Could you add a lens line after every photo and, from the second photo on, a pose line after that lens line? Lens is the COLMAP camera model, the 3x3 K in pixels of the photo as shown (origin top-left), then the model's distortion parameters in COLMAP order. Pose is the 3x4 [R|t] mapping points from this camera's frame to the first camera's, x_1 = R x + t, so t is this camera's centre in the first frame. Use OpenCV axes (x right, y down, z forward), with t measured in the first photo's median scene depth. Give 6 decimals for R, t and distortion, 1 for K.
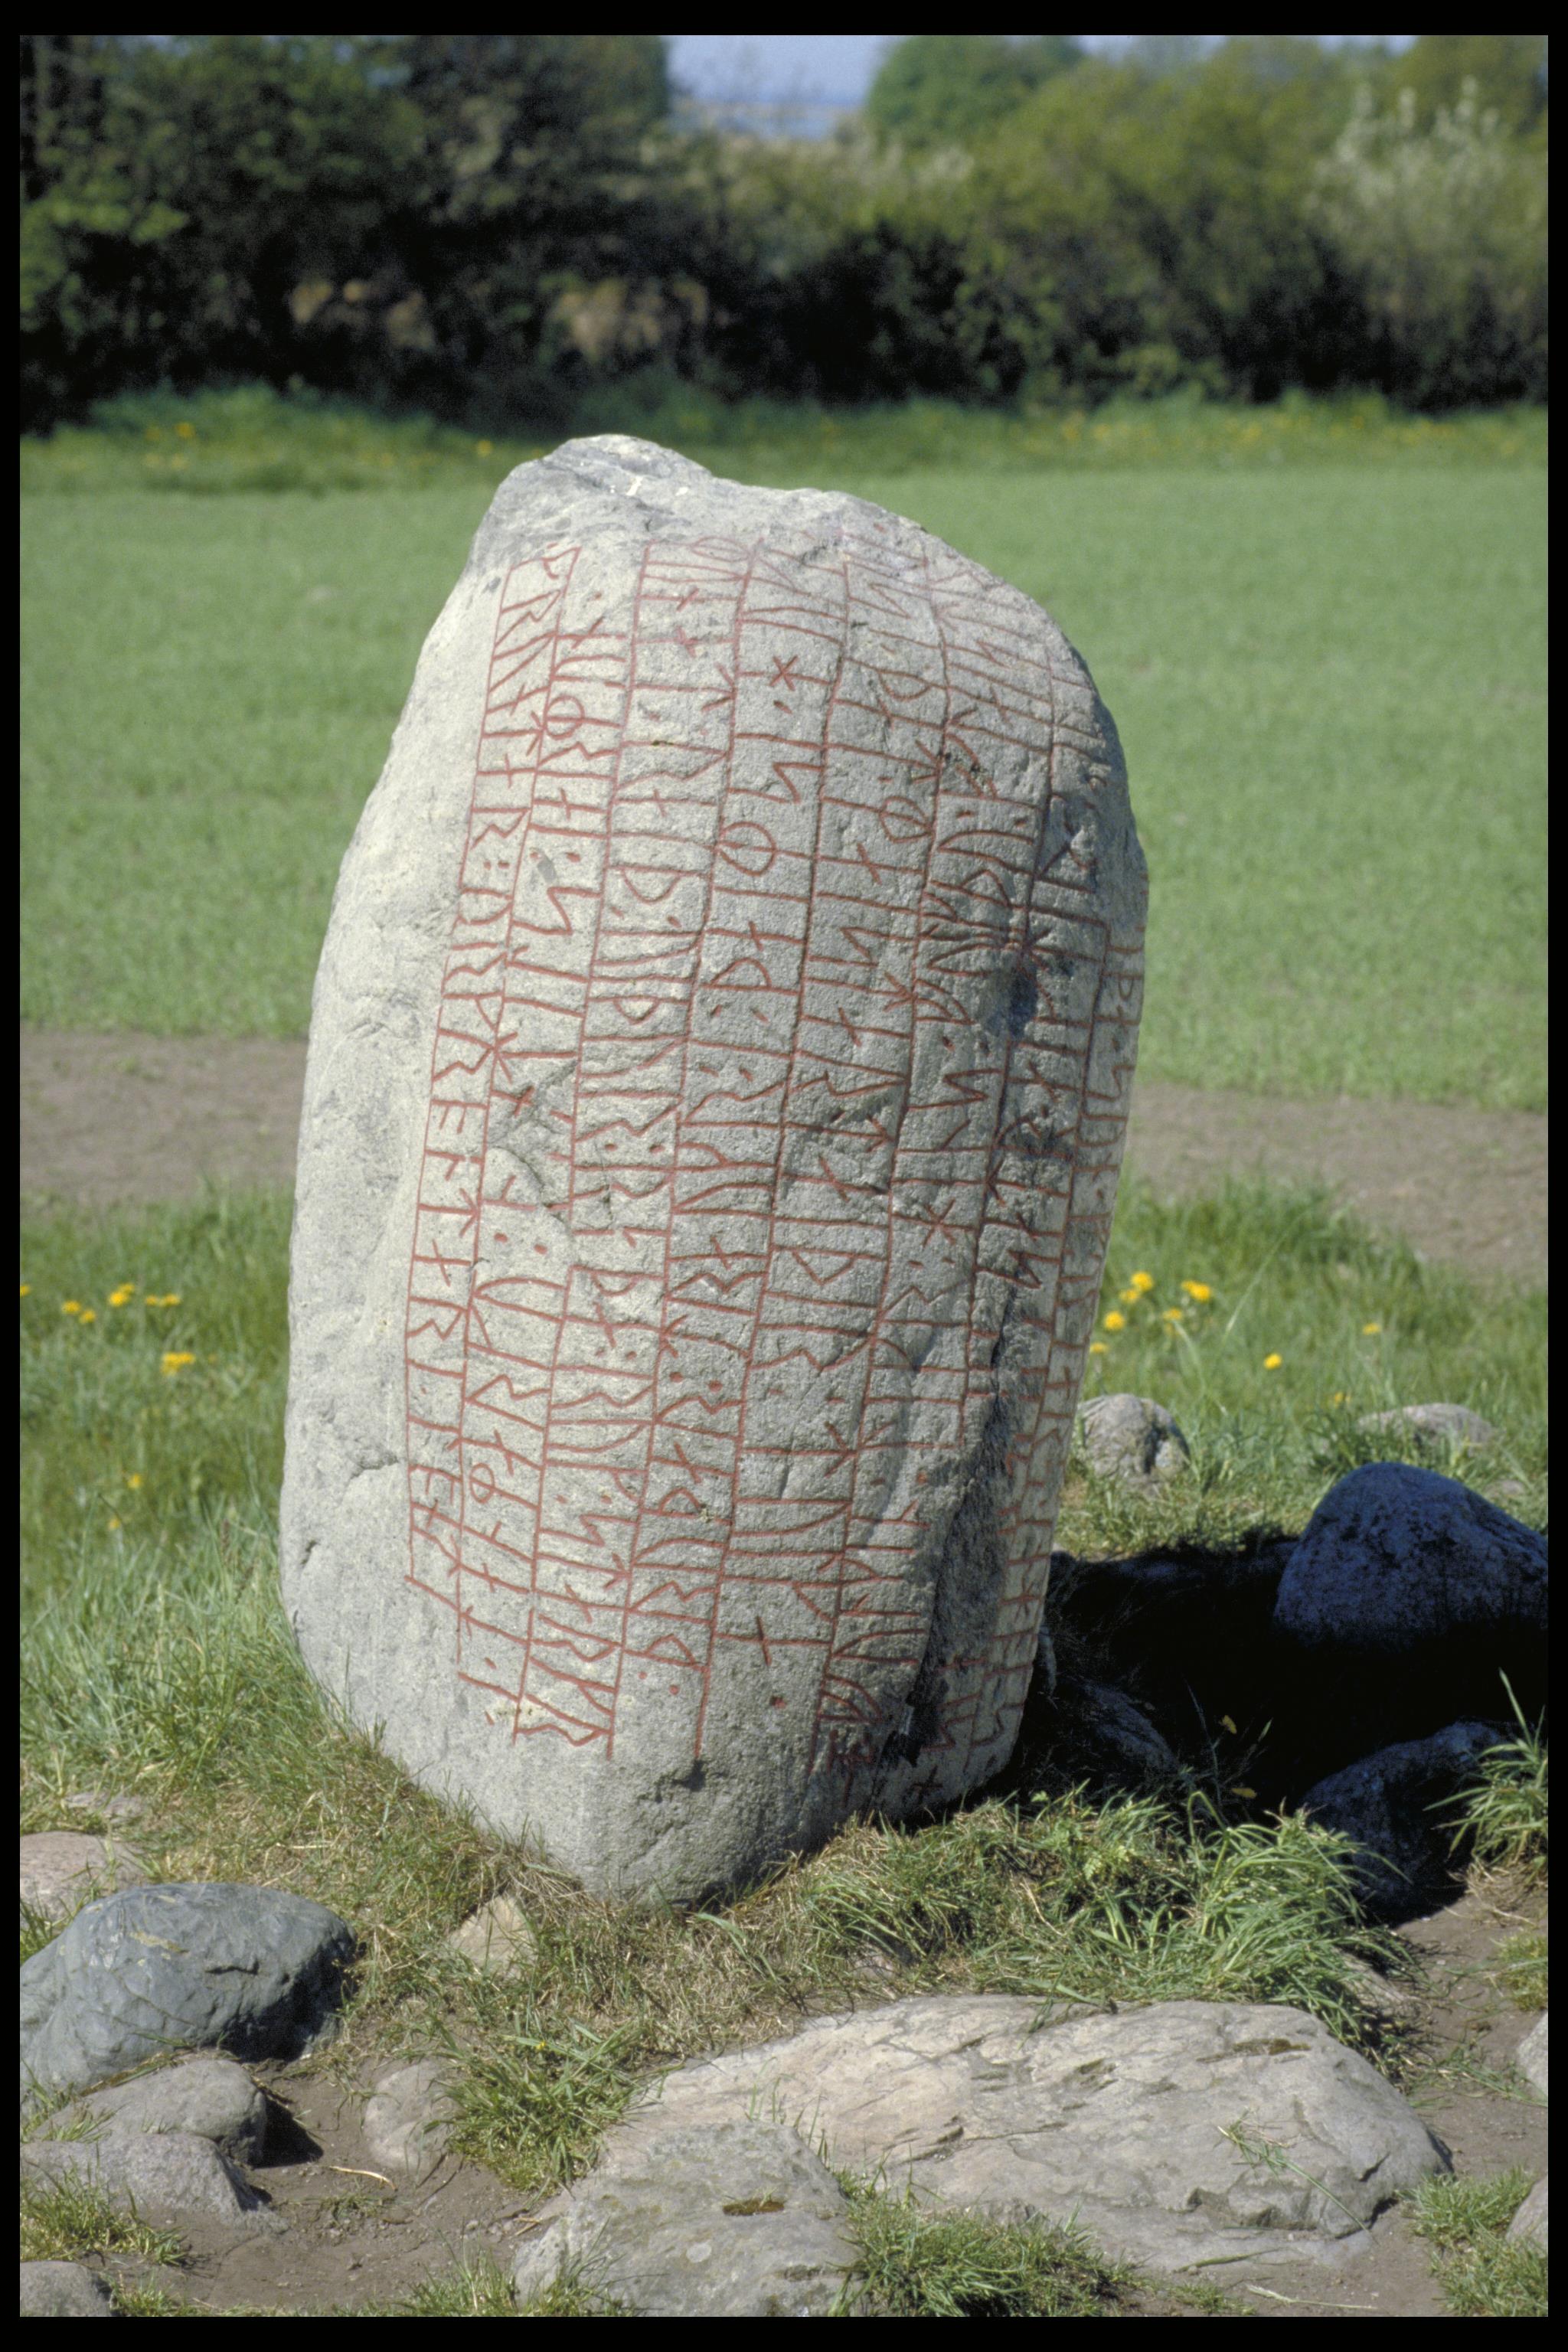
lens RADIAL K [[5743.2, 0, 781.2], [0, 5743.2, 1223.2], [0, 0, 1]] dist [0.107818, 0.230253]
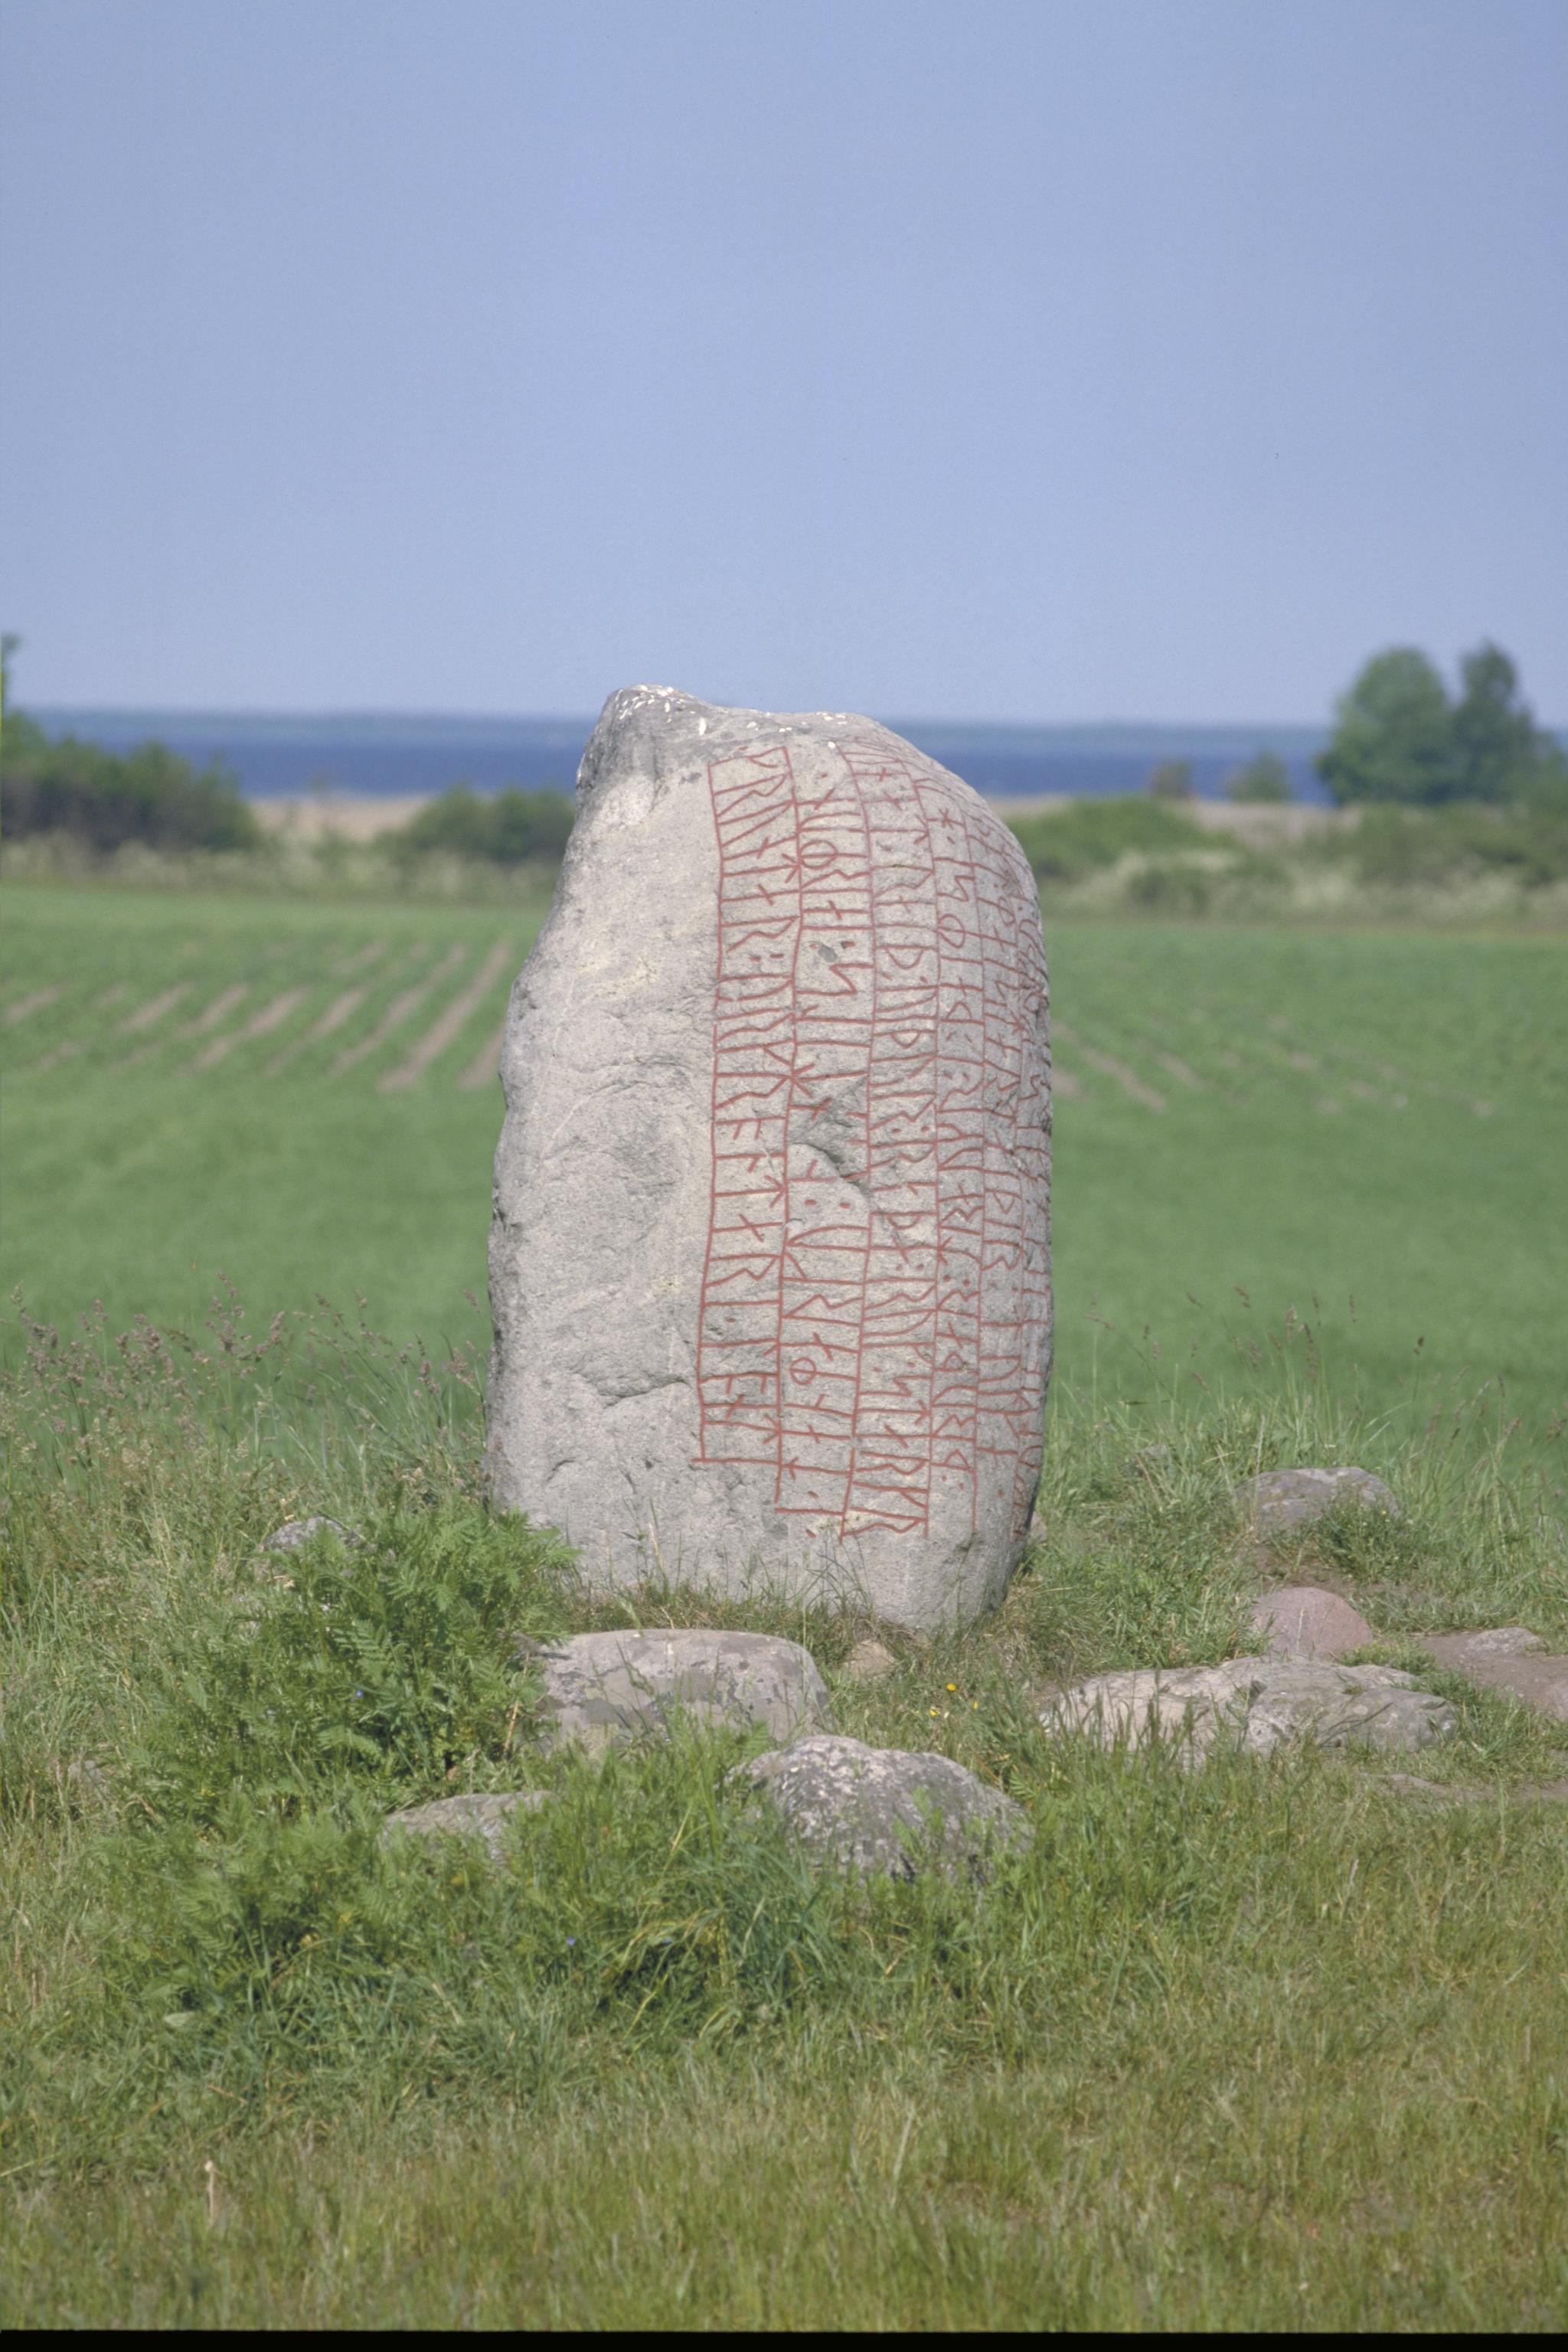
lens RADIAL K [[11161.5, 0, 784.0], [0, 11161.5, 1176.0], [0, 0, 1]] dist [-0.112600, -8.588080]
pose [[0.732517, -0.049478, 0.678949, -2.043873], [0.137453, 0.987563, -0.076330, 0.218421], [-0.666728, 0.149237, 0.730207, -1.125760]]
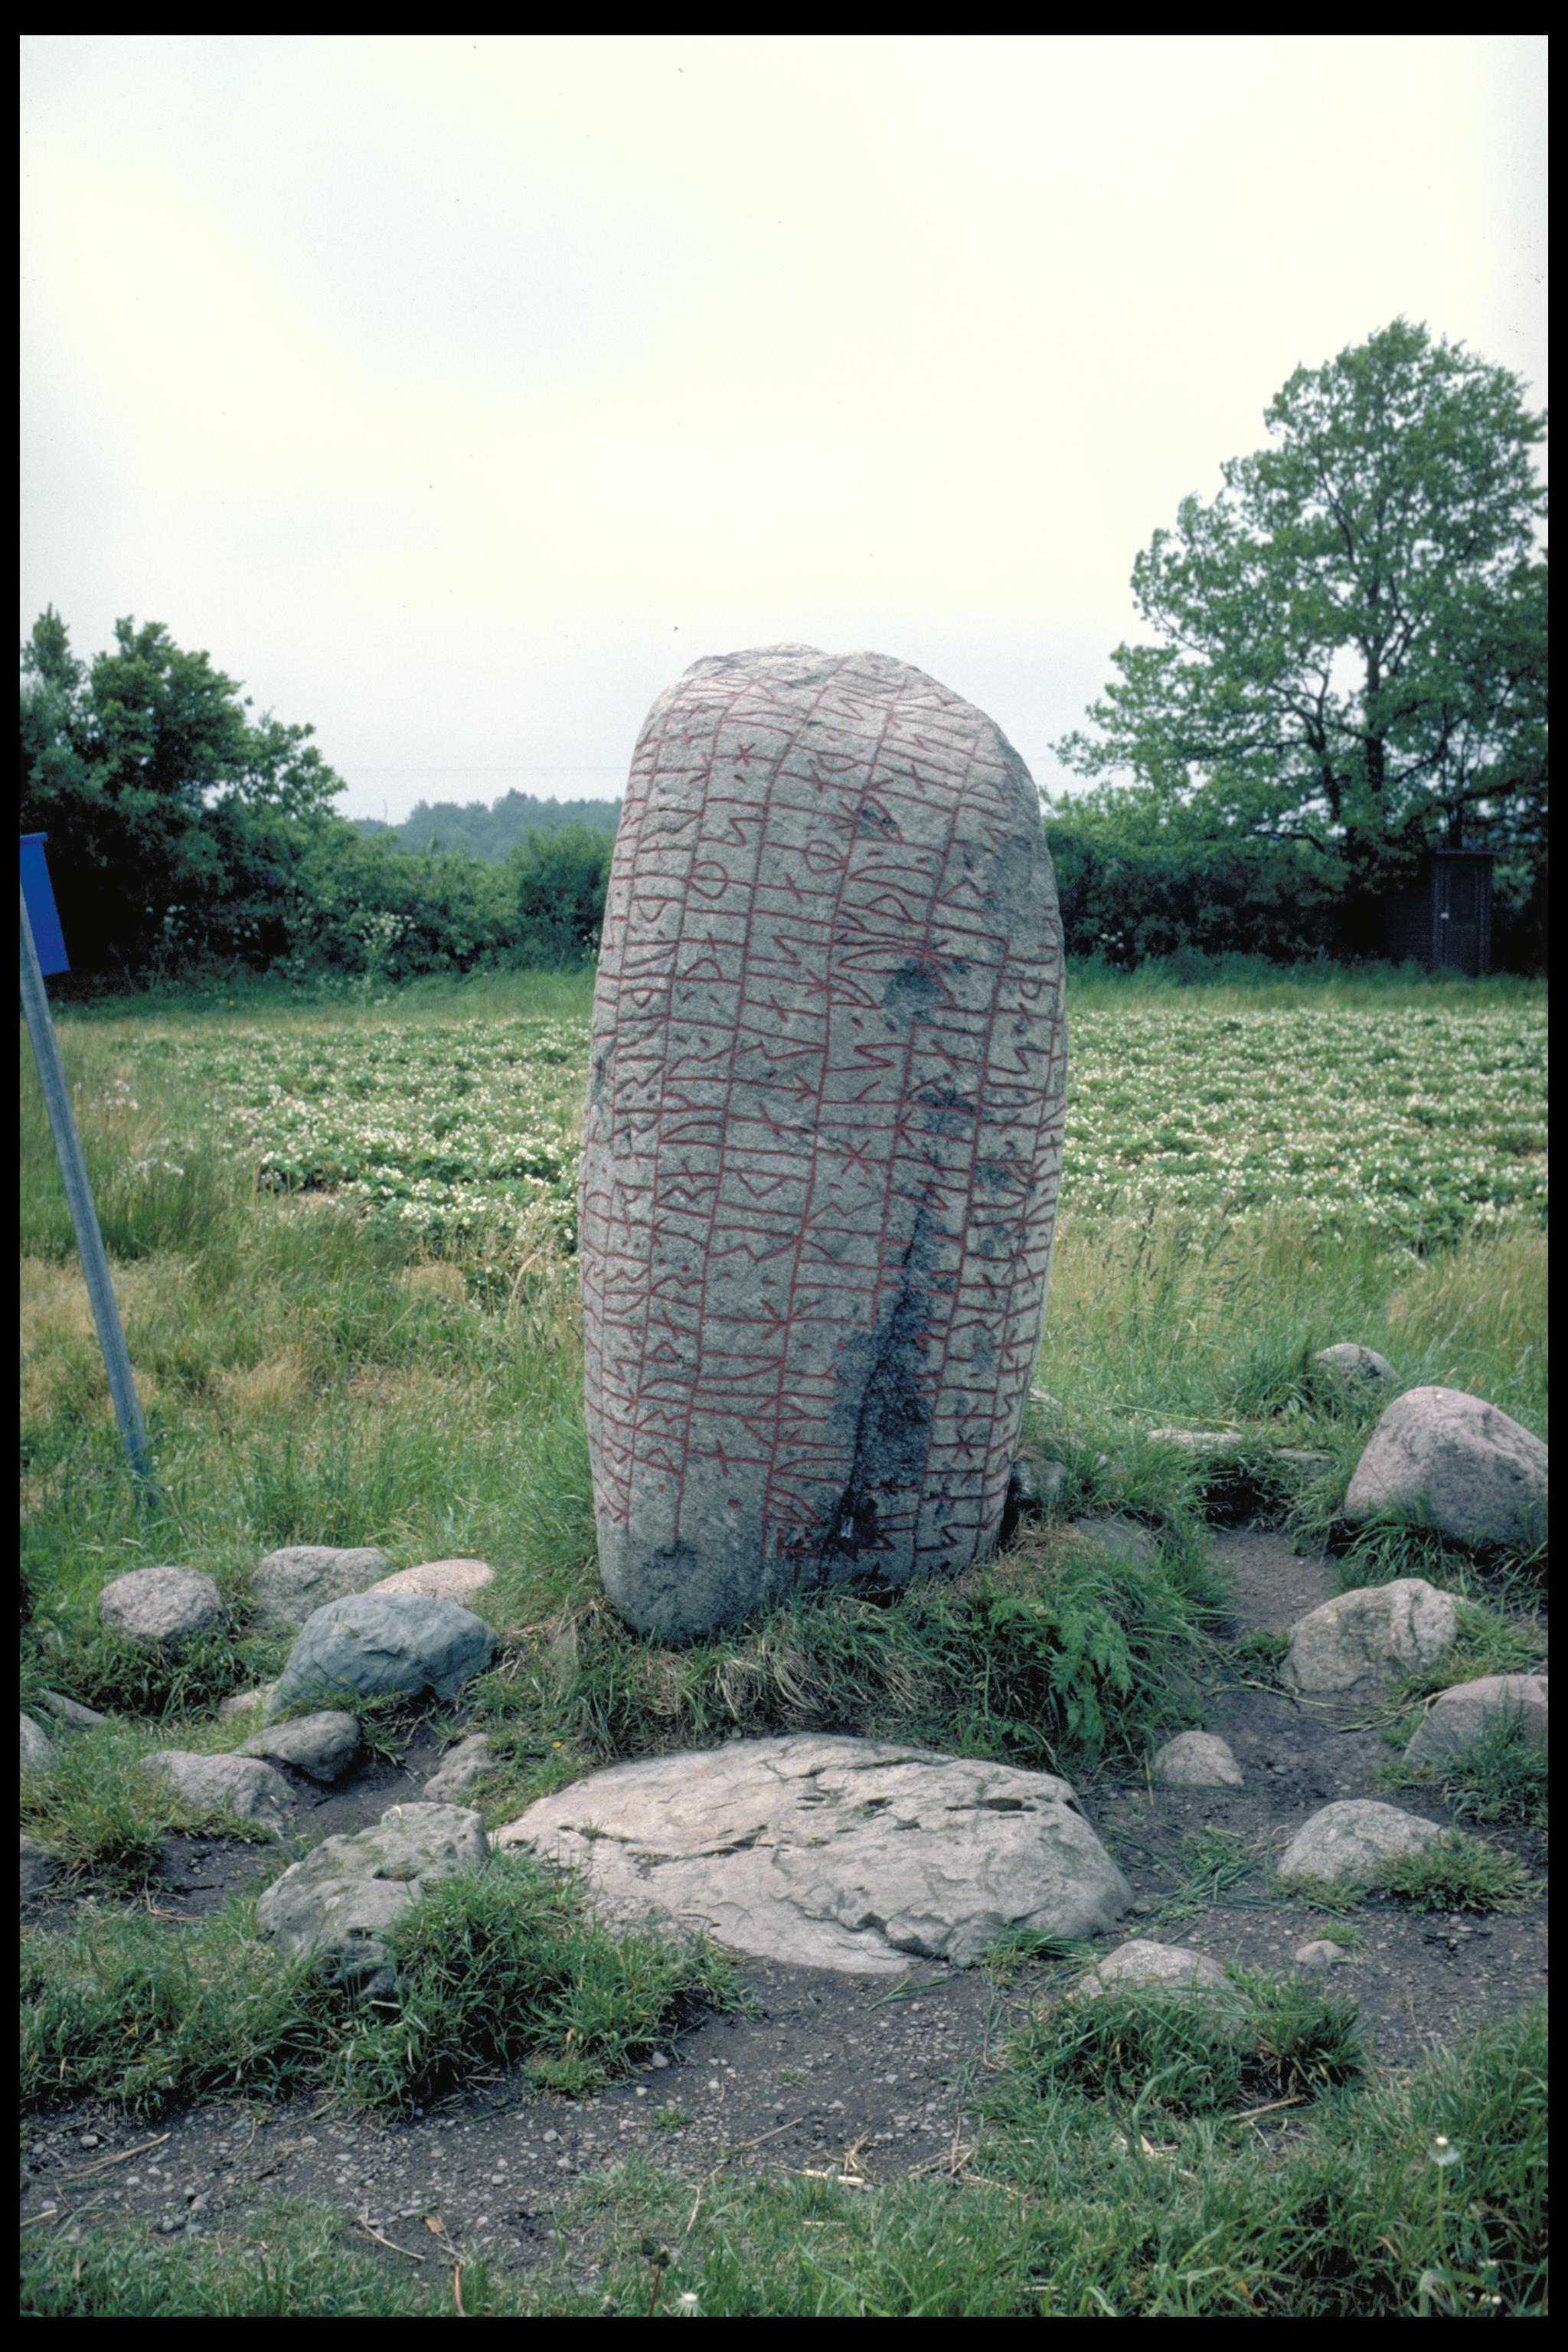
lens RADIAL K [[2420.4, 0, 784.0], [0, 2420.4, 1176.0], [0, 0, 1]] dist [-0.024978, -0.004534]
pose [[0.878185, 0.014180, -0.478110, 0.286487], [-0.045457, 0.997511, -0.053911, 0.036151], [0.476156, 0.069077, 0.876644, 0.496515]]
